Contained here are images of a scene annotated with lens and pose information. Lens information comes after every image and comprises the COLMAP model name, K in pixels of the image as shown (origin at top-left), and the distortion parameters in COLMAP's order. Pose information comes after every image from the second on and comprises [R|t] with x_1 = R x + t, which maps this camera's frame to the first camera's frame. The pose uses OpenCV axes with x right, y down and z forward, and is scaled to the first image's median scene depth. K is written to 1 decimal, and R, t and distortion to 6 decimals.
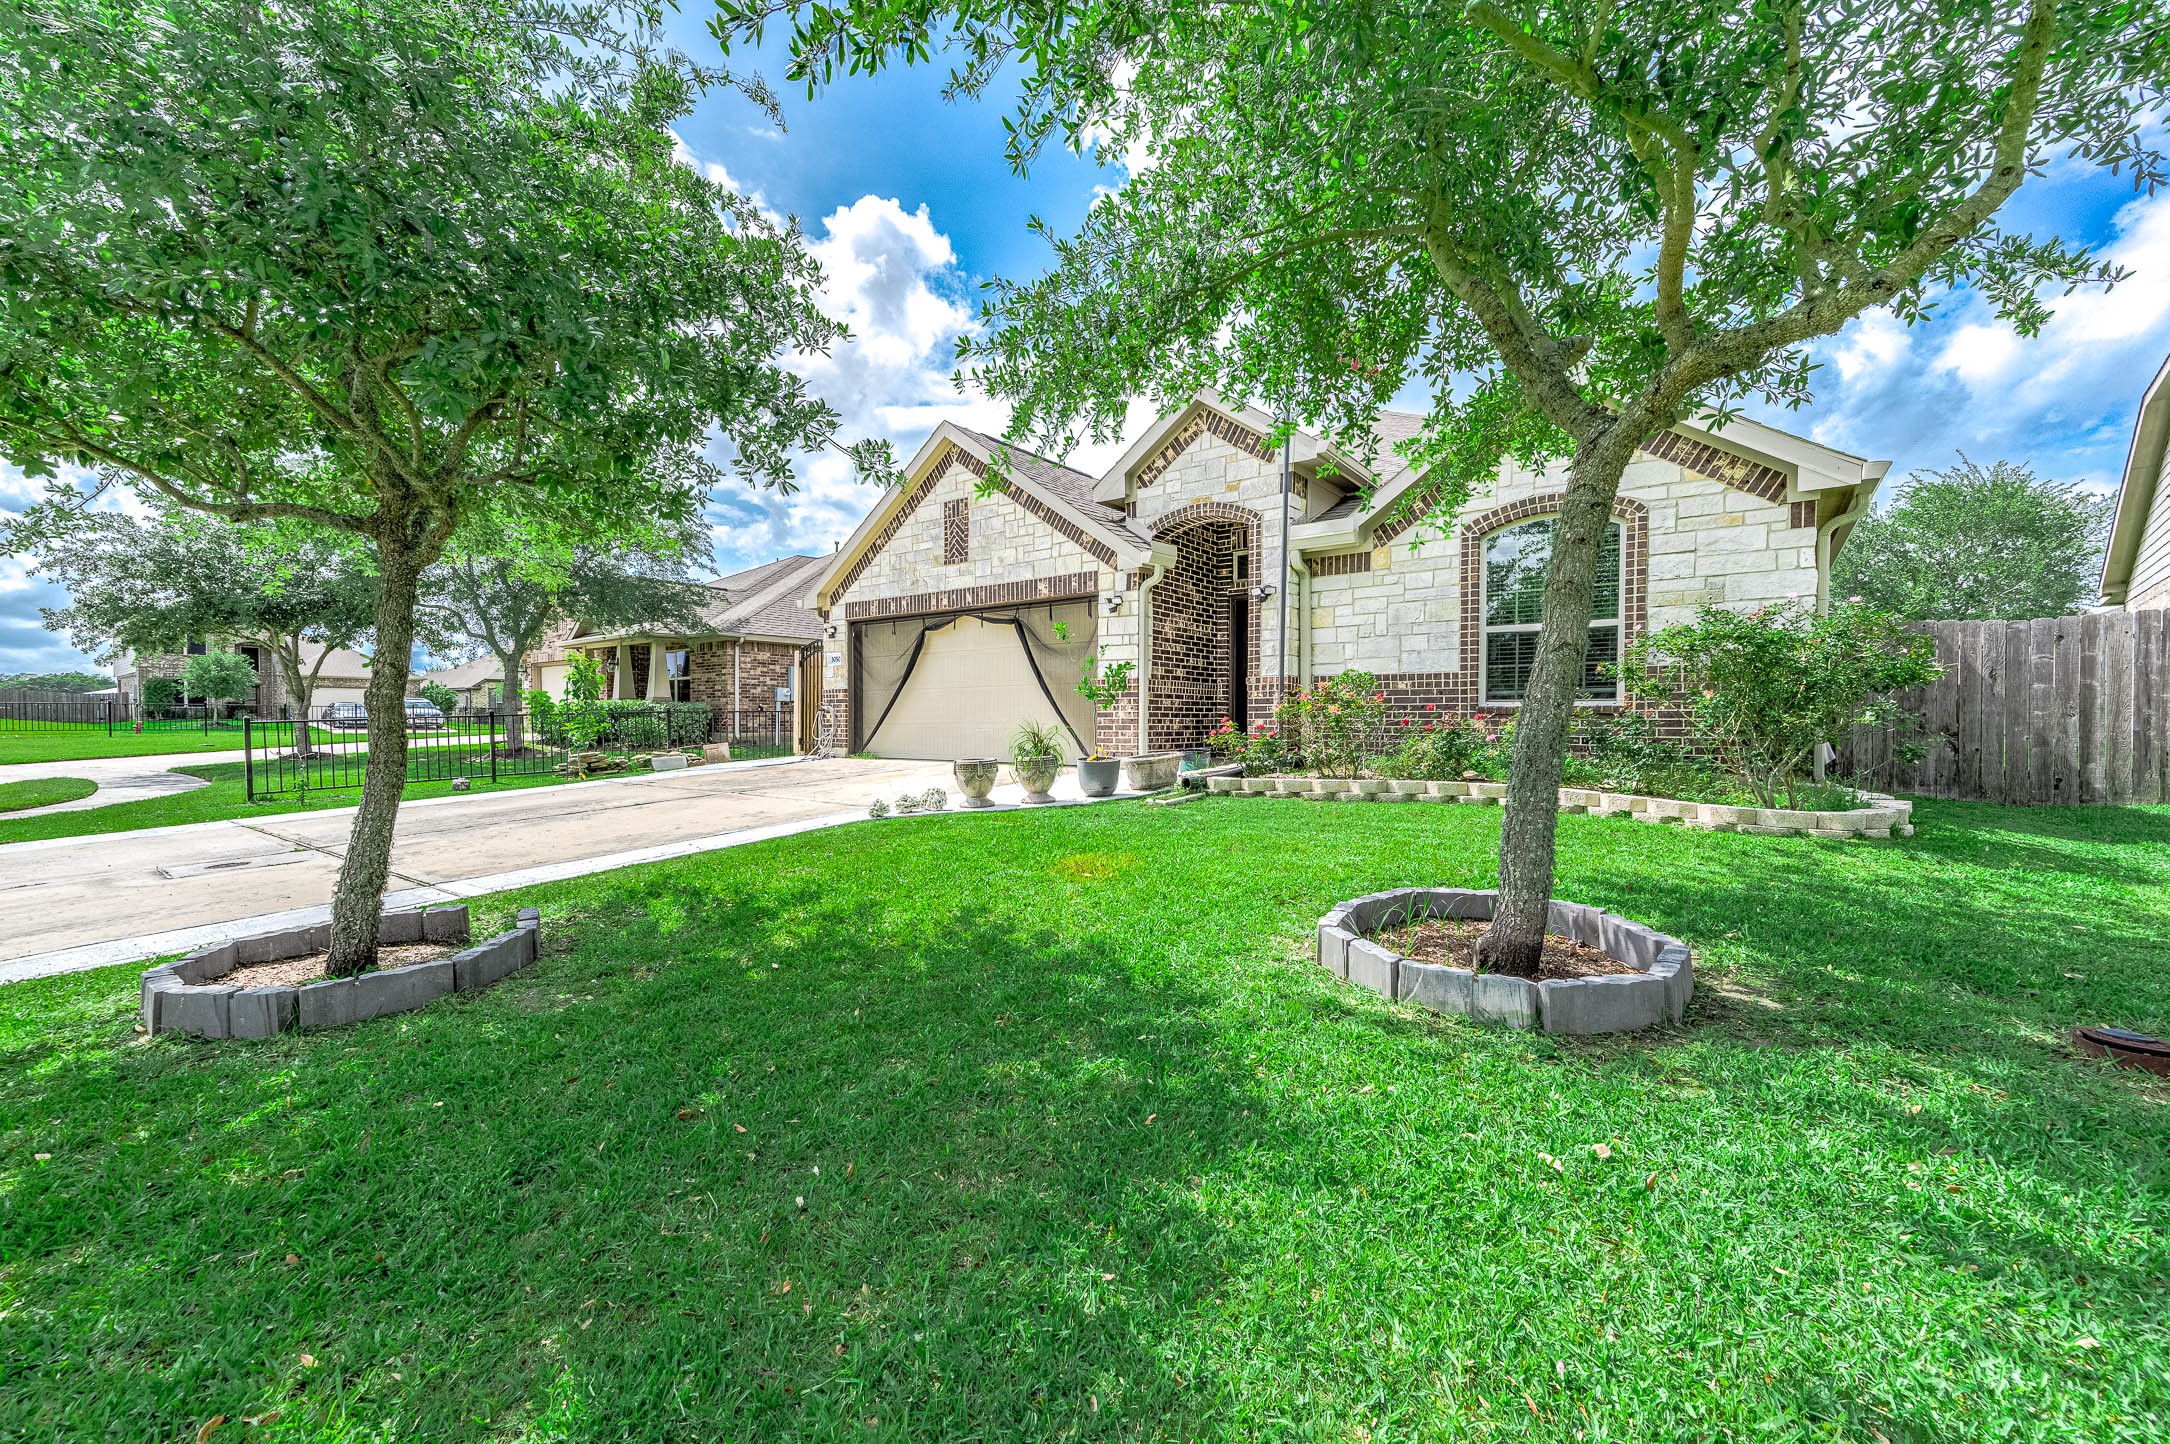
lens RADIAL K [[844.9, 0, 1082.5], [0, 844.9, 724.2], [0, 0, 1]] dist [0.019713, -0.000146]
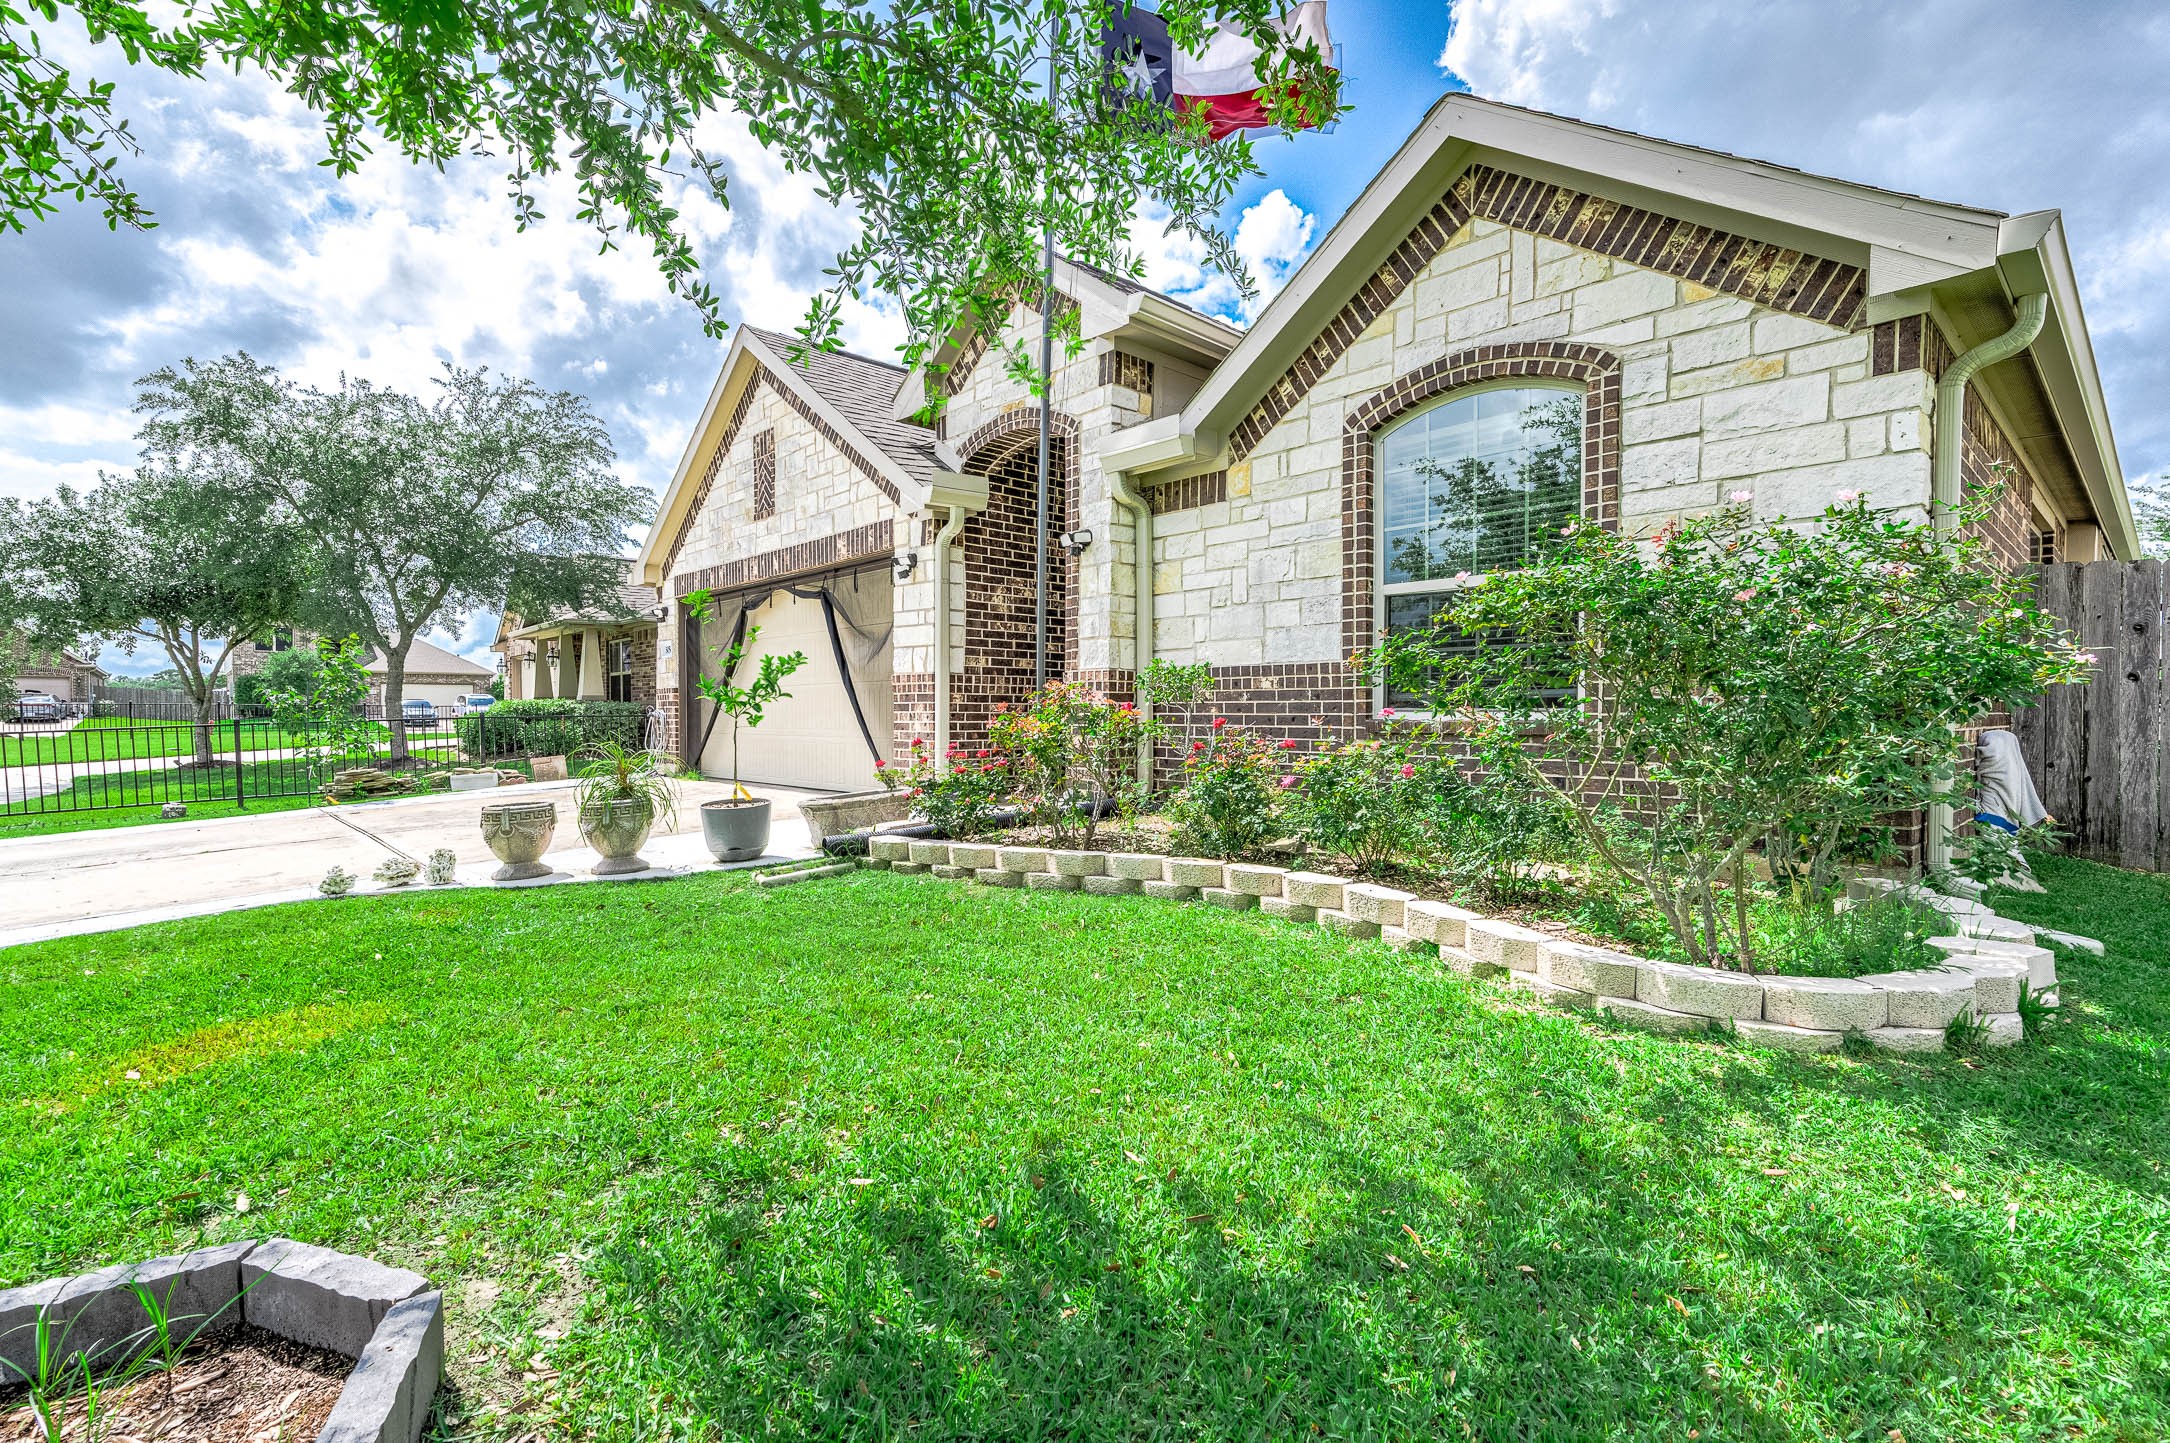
lens RADIAL K [[983.5, 0, 1085.0], [0, 983.5, 725.8], [0, 0, 1]] dist [0.009486, 0.000854]
pose [[0.986268, -0.000193, -0.165151, 0.340094], [0.001535, 0.999967, 0.007999, -0.019617], [0.165144, -0.008143, 0.986236, 0.251600]]
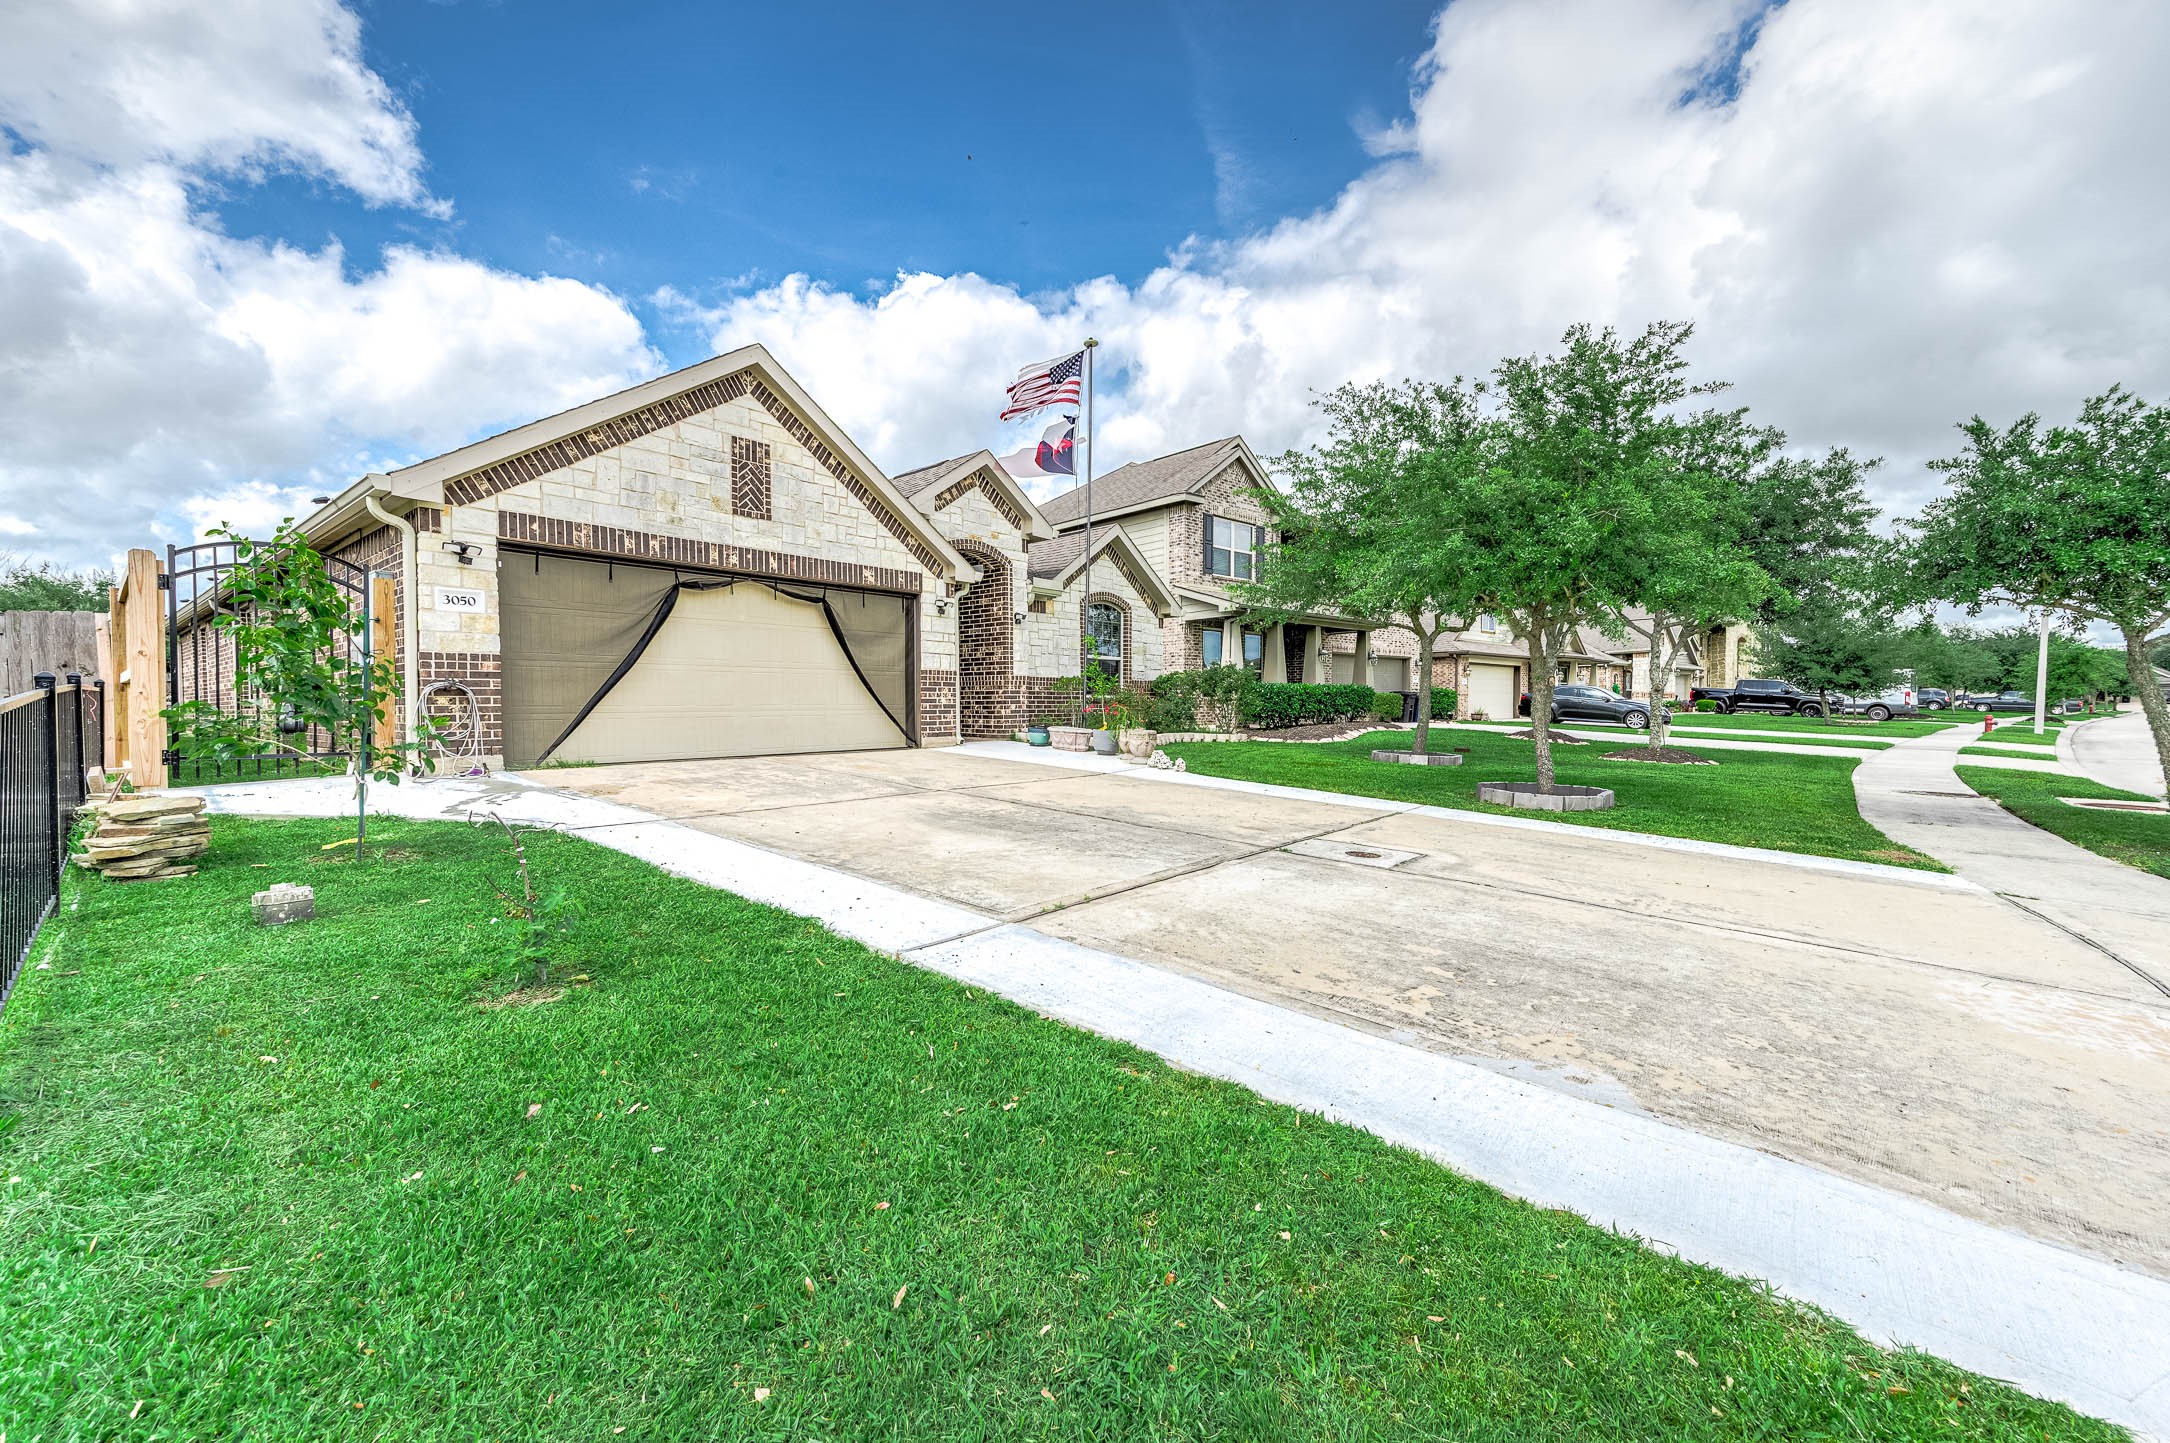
lens RADIAL K [[844.9, 0, 1090.7], [0, 844.9, 718.5], [0, 0, 1]] dist [0.019713, -0.000146]
pose [[0.041050, -0.018225, 0.998991, -1.229449], [0.009541, 0.999795, 0.017848, -0.006293], [-0.999112, 0.008798, 0.041216, 0.807588]]
